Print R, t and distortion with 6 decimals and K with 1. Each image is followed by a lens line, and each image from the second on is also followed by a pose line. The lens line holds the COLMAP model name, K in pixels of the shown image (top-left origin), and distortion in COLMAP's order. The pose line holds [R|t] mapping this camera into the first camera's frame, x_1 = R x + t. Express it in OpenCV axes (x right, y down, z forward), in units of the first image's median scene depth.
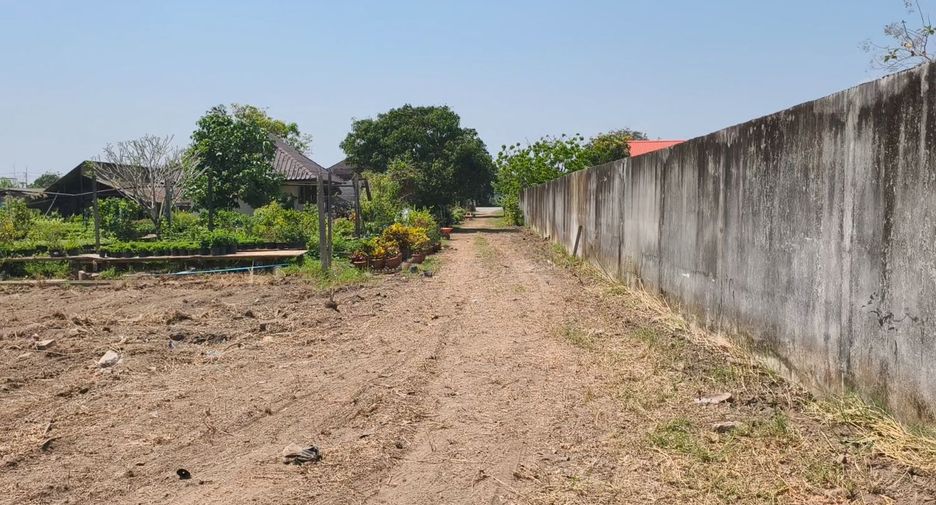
lens RADIAL K [[642.2, 0, 472.3], [0, 642.2, 260.2], [0, 0, 1]] dist [0.038466, -0.056857]
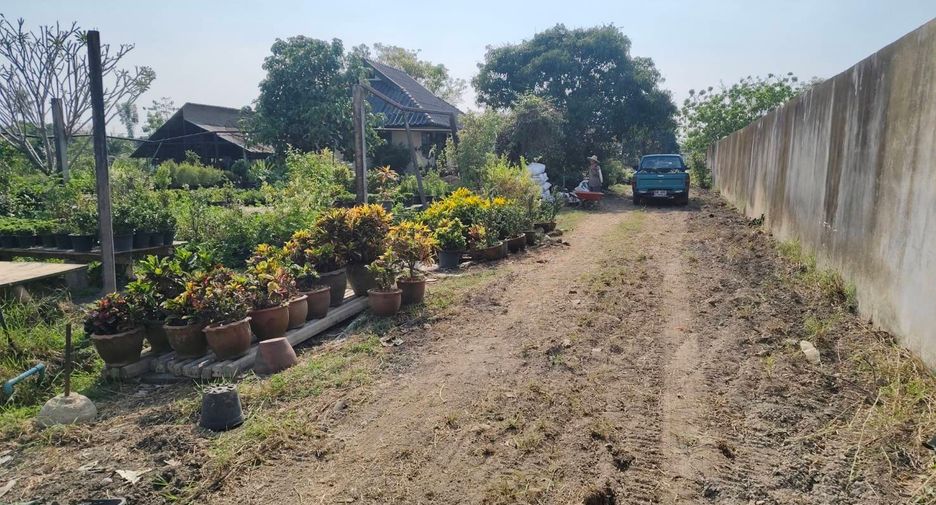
lens RADIAL K [[642.2, 0, 472.3], [0, 642.2, 260.2], [0, 0, 1]] dist [0.038466, -0.056857]
pose [[0.963003, 0.053395, -0.264149, 0.008074], [-0.035654, 0.996802, 0.071512, -0.008100], [0.267122, -0.059448, 0.961827, 0.109427]]
